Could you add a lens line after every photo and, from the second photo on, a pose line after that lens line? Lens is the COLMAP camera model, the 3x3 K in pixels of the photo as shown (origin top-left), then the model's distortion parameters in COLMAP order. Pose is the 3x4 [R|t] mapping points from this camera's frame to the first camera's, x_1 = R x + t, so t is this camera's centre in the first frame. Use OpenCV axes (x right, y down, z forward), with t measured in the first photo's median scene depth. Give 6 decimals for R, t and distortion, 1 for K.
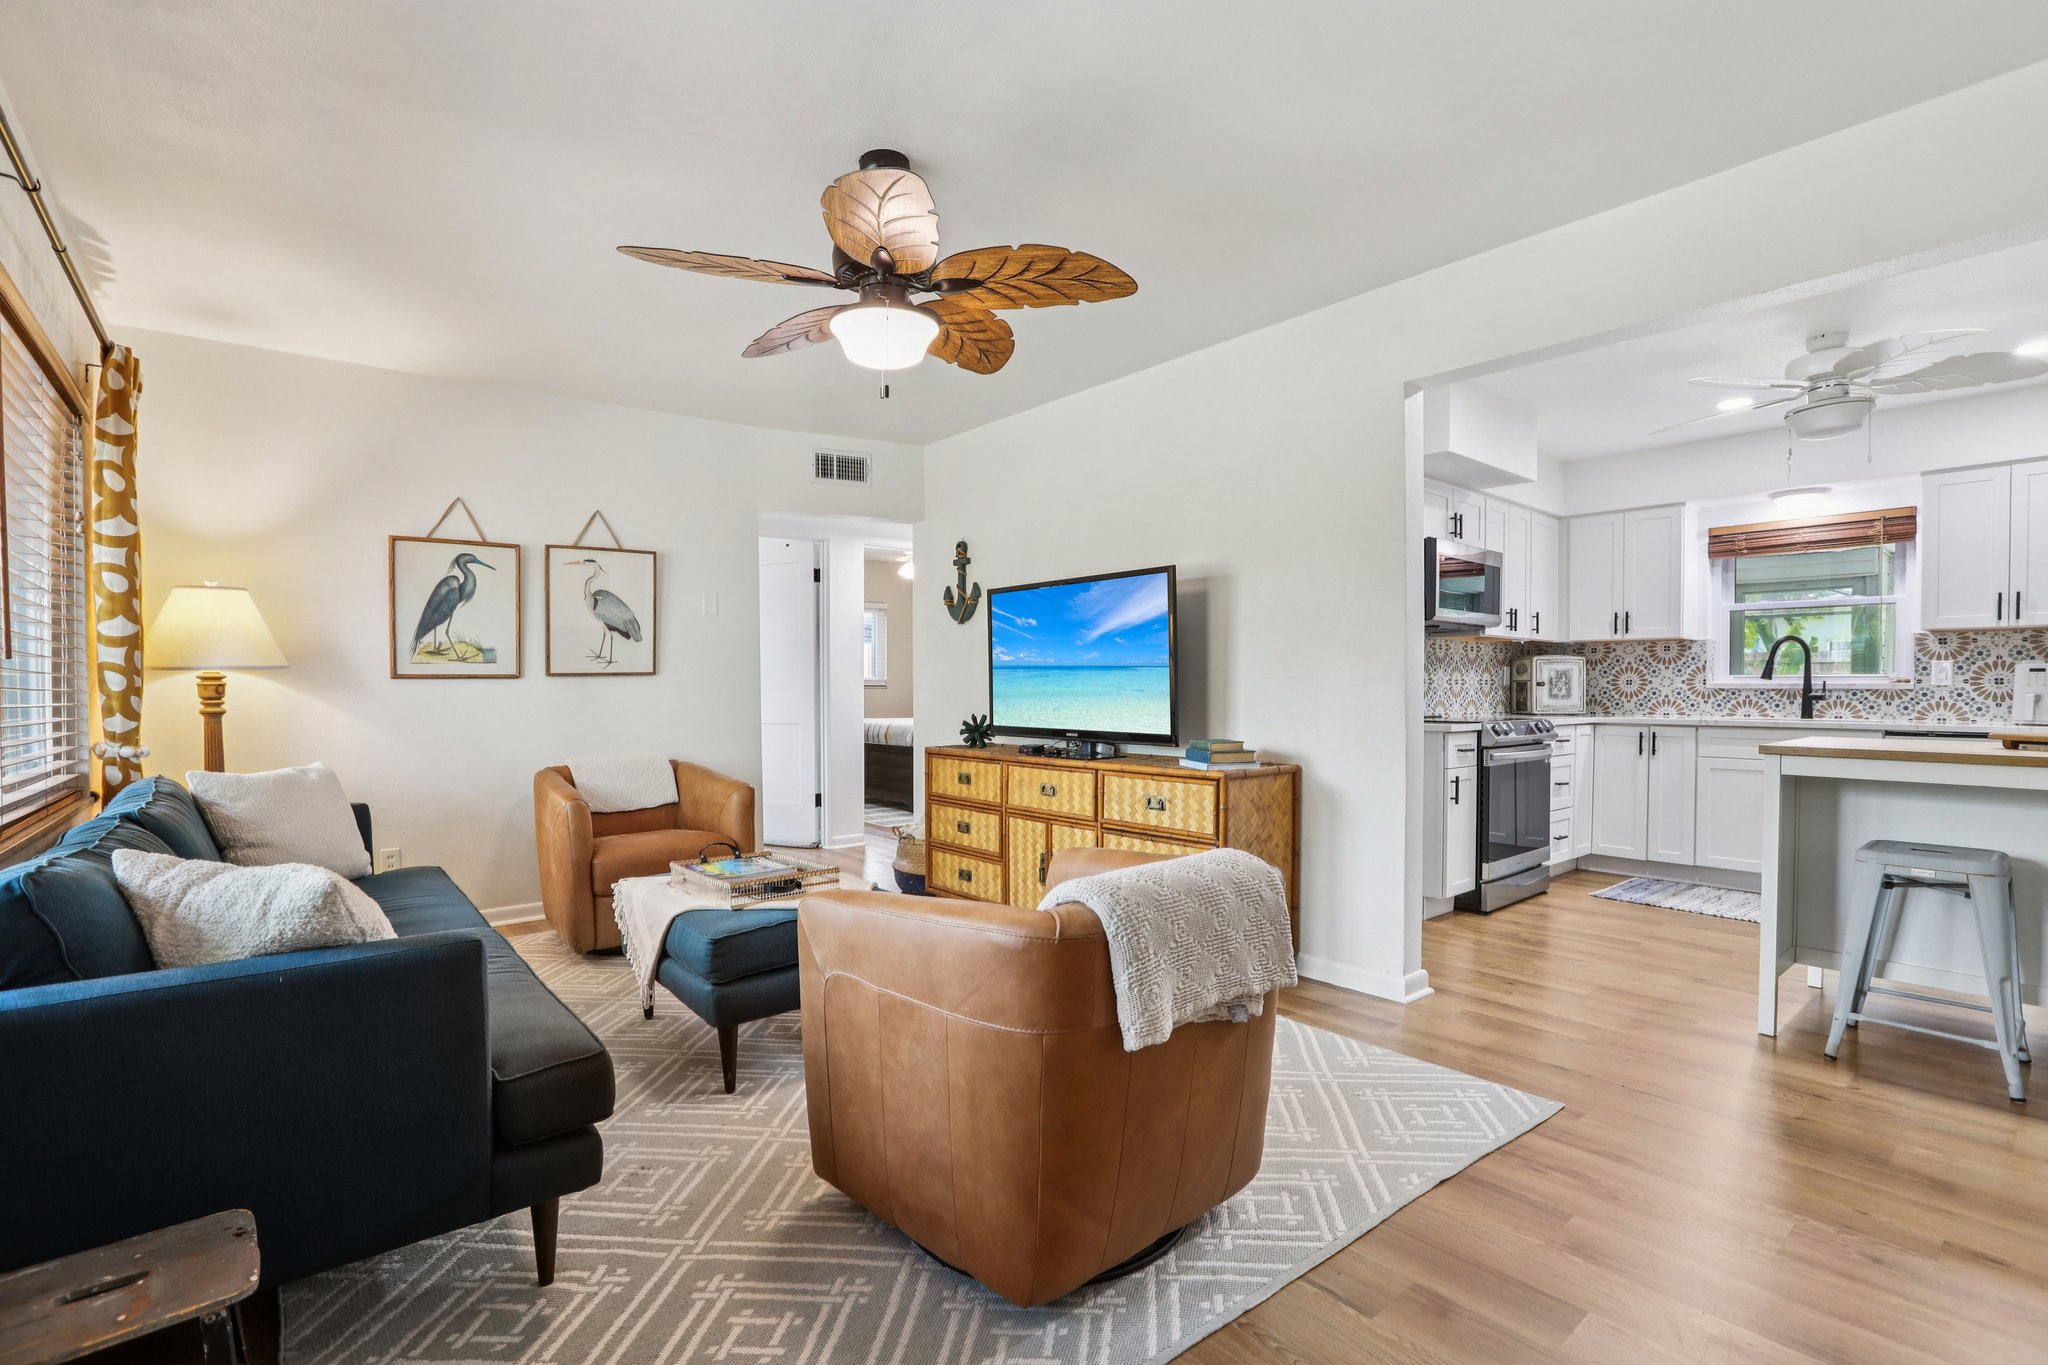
lens RADIAL K [[923.5, 0, 1010.5], [0, 923.5, 698.9], [0, 0, 1]] dist [-0.040749, 0.011214]
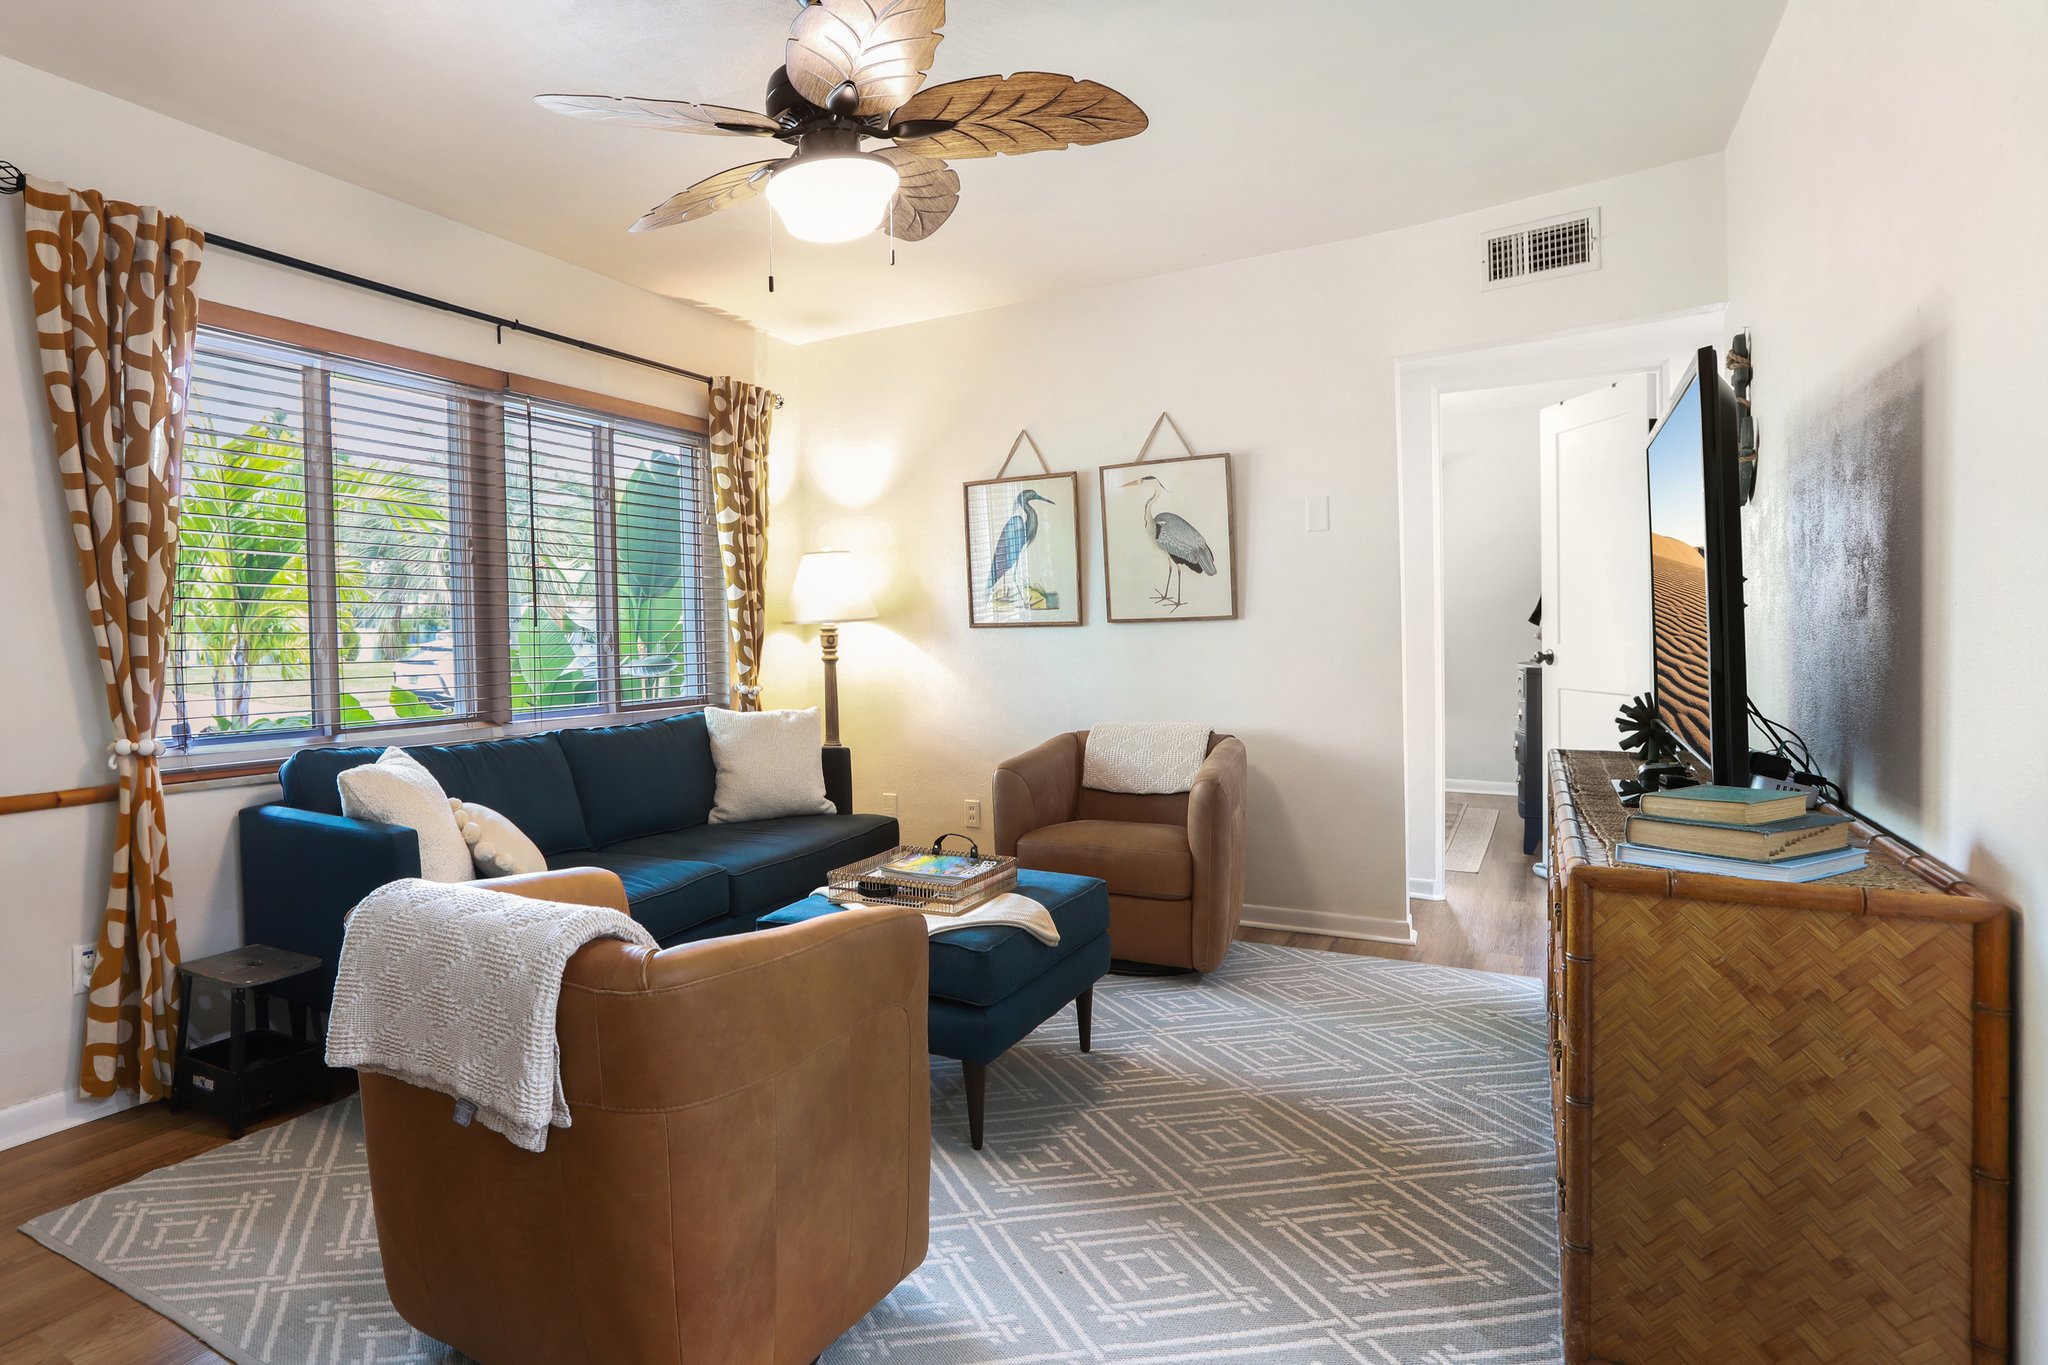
lens RADIAL K [[1303.3, 0, 822.2], [0, 1303.3, 687.2], [0, 0, 1]] dist [-0.068386, 0.057821]
pose [[0.244377, 0.040264, -0.968844, 0.683310], [-0.003344, 0.999167, 0.040680, -0.015695], [0.969675, -0.006702, 0.244308, 0.522410]]
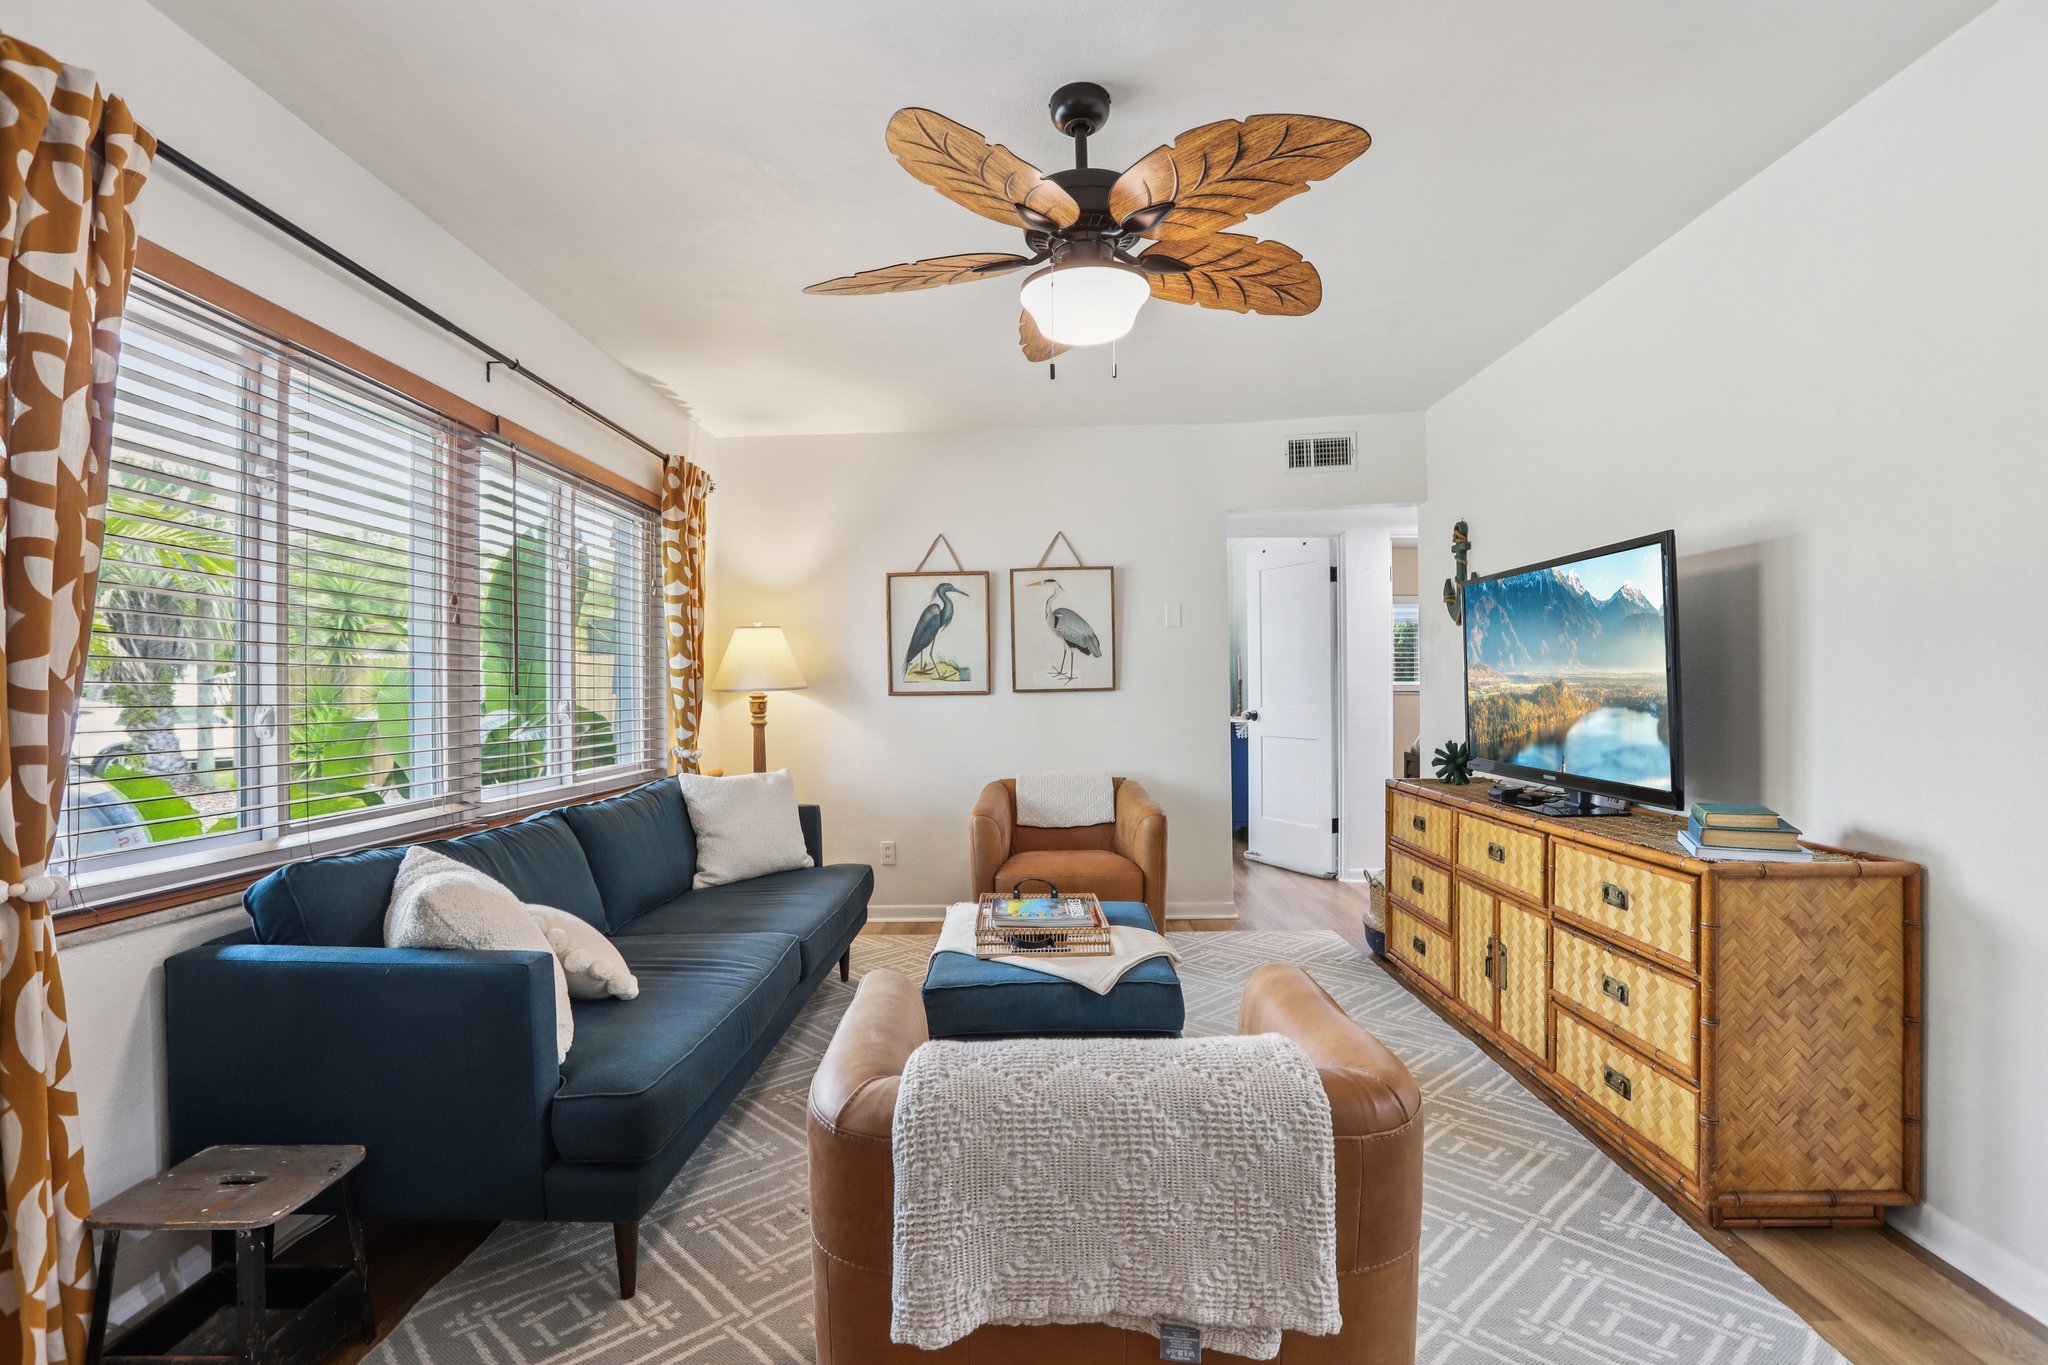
lens RADIAL K [[923.2, 0, 1024.0], [0, 923.2, 682.5], [0, 0, 1]] dist [-0.060392, 0.028098]
pose [[0.764463, -0.004259, -0.644654, 0.227991], [-0.005586, 0.999897, -0.013231, -0.025740], [0.644644, 0.013716, 0.764360, 0.213521]]
